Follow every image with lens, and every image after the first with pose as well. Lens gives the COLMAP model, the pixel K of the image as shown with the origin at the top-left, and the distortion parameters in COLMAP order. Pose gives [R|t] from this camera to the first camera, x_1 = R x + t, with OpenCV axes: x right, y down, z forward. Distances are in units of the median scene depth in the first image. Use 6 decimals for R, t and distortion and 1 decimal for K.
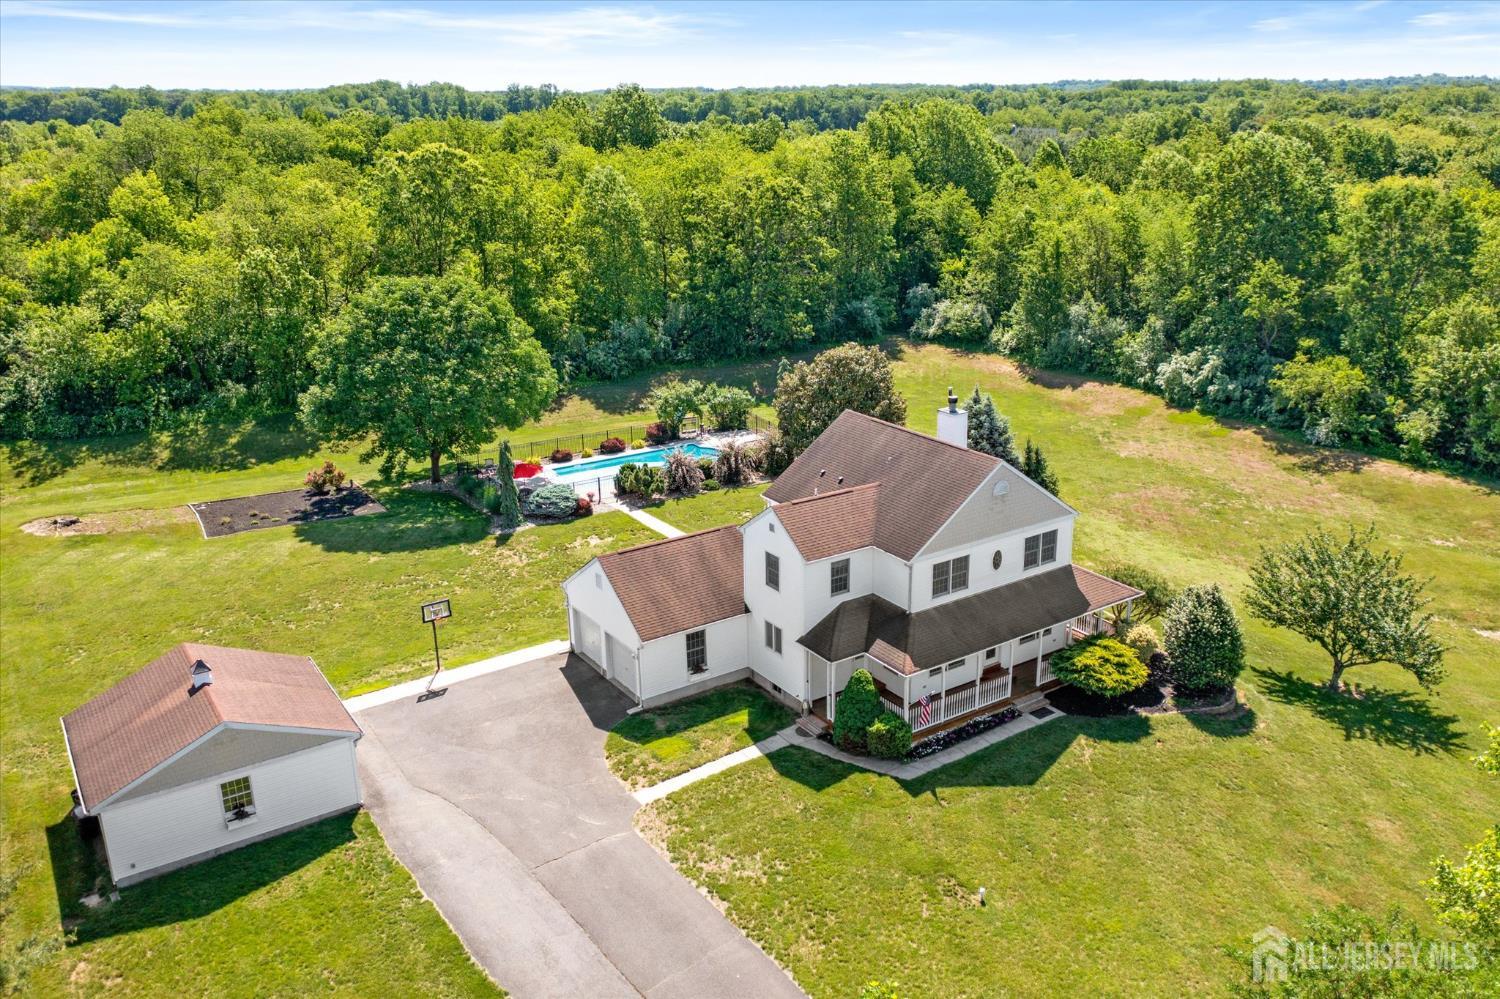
lens RADIAL K [[1180.6, 0, 788.5], [0, 1180.6, 502.5], [0, 0, 1]] dist [0.003855, 0.002495]
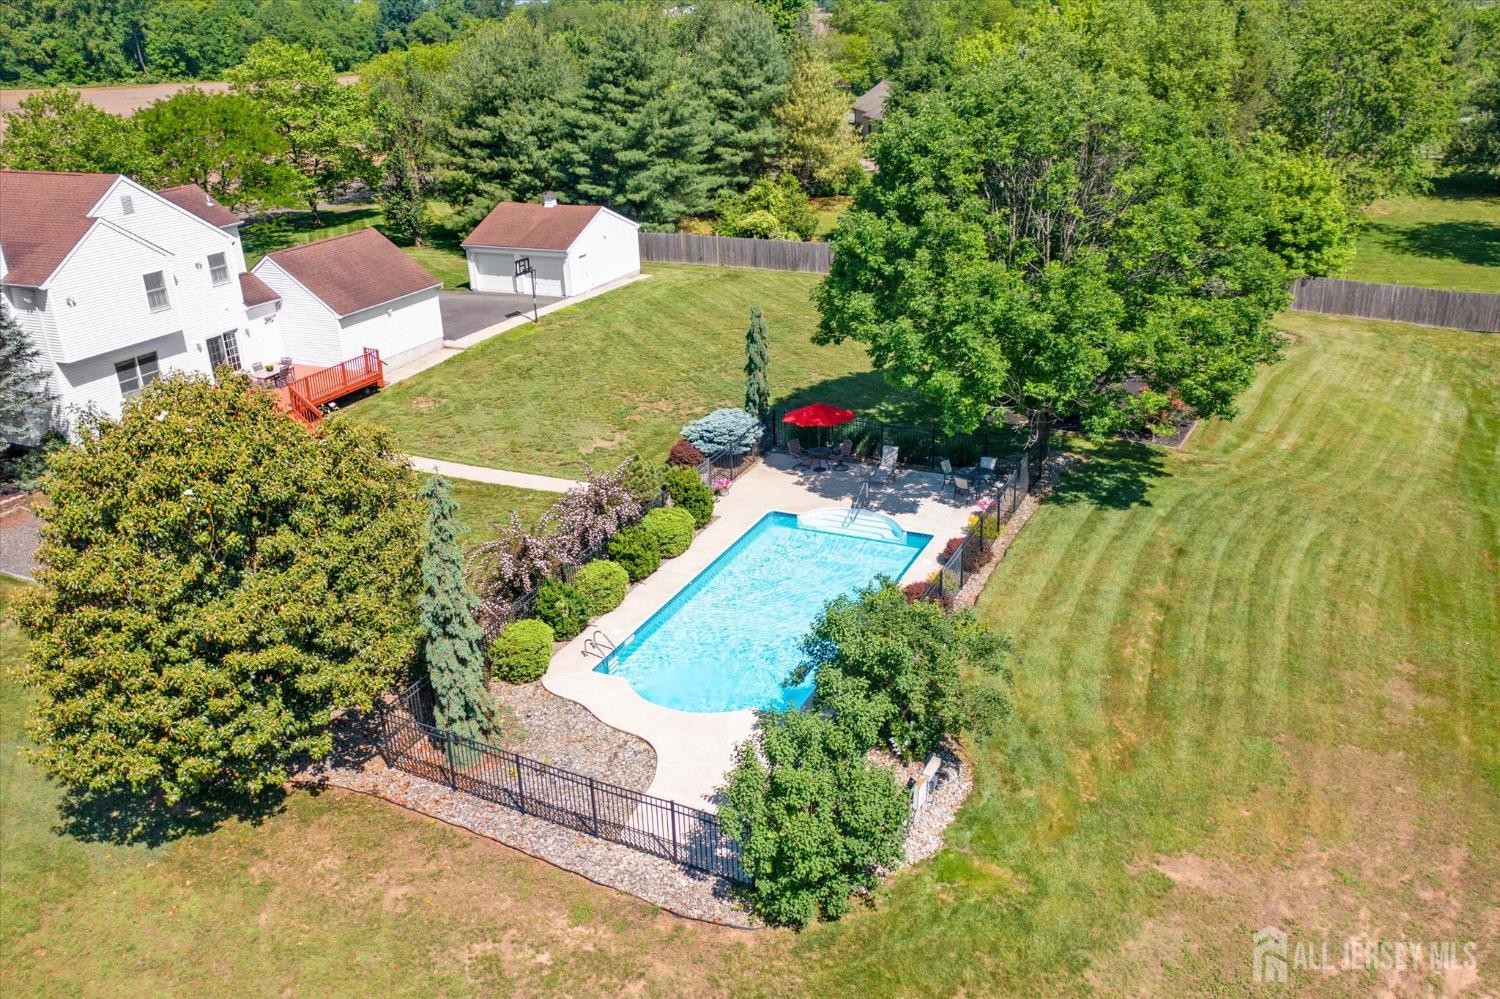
lens RADIAL K [[1214.0, 0, 750.0], [0, 1214.0, 499.5], [0, 0, 1]] dist [0.010546, 0.004370]
pose [[-0.864652, 0.222668, -0.450329, 0.119503], [-0.122825, 0.775503, 0.619281, -0.551371], [0.487125, 0.590775, -0.643191, 2.172337]]
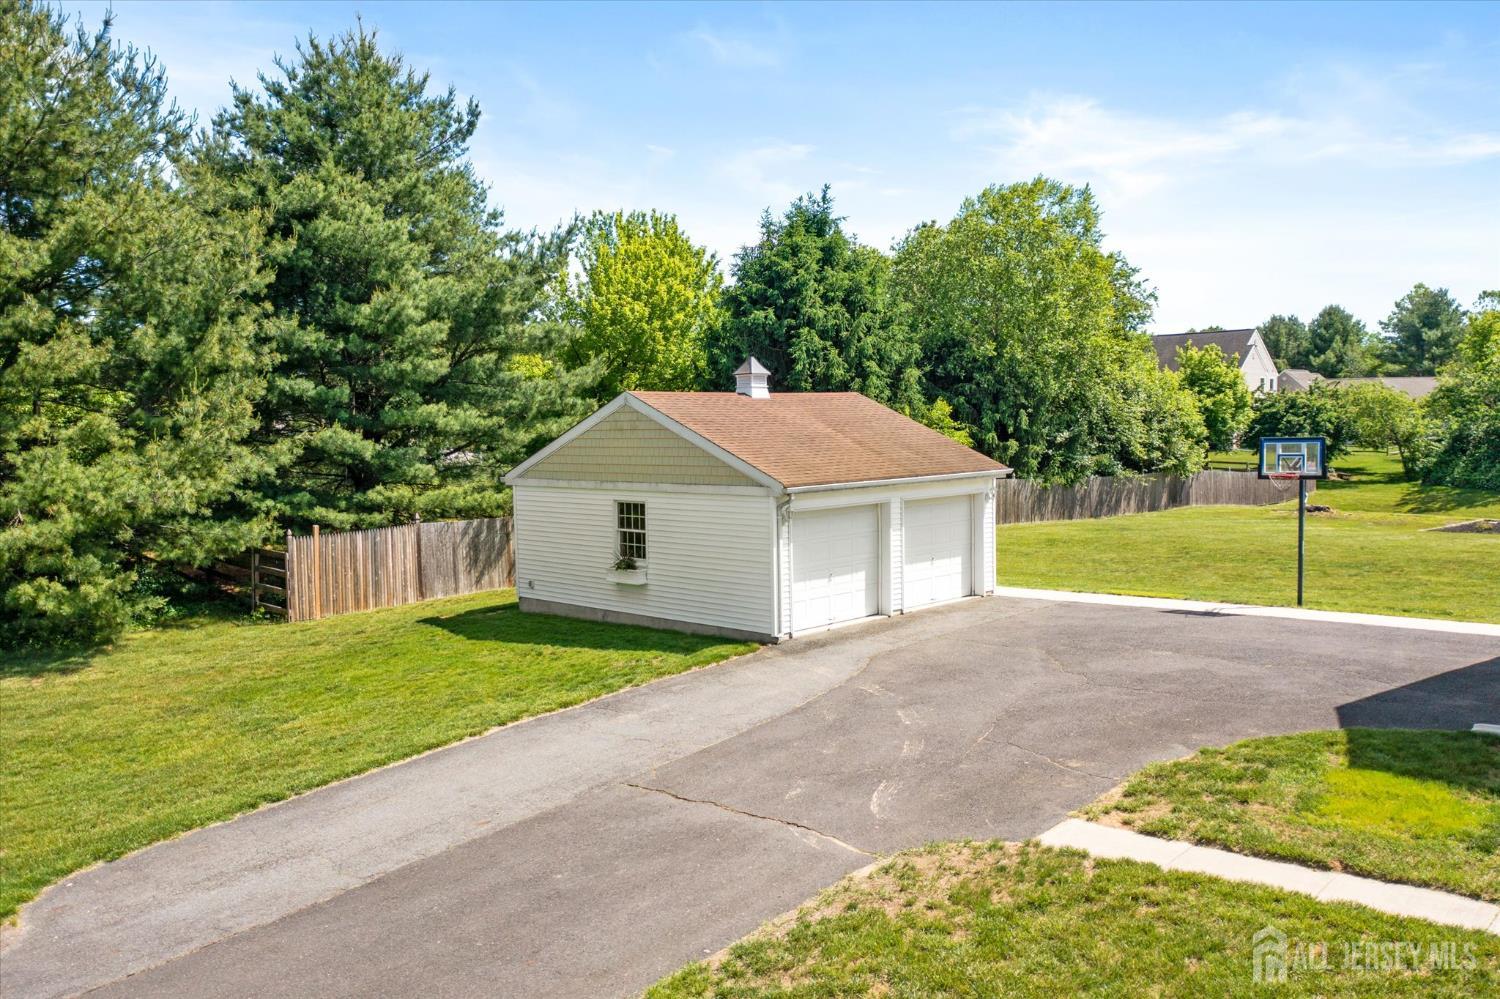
lens RADIAL K [[1214.0, 0, 750.0], [0, 1214.0, 499.5], [0, 0, 1]] dist [0.010546, 0.004370]
pose [[0.201718, 0.060828, -0.977553, 0.112907], [-0.305726, 0.952112, -0.003842, 0.179192], [0.930506, 0.299638, 0.210655, 0.759419]]
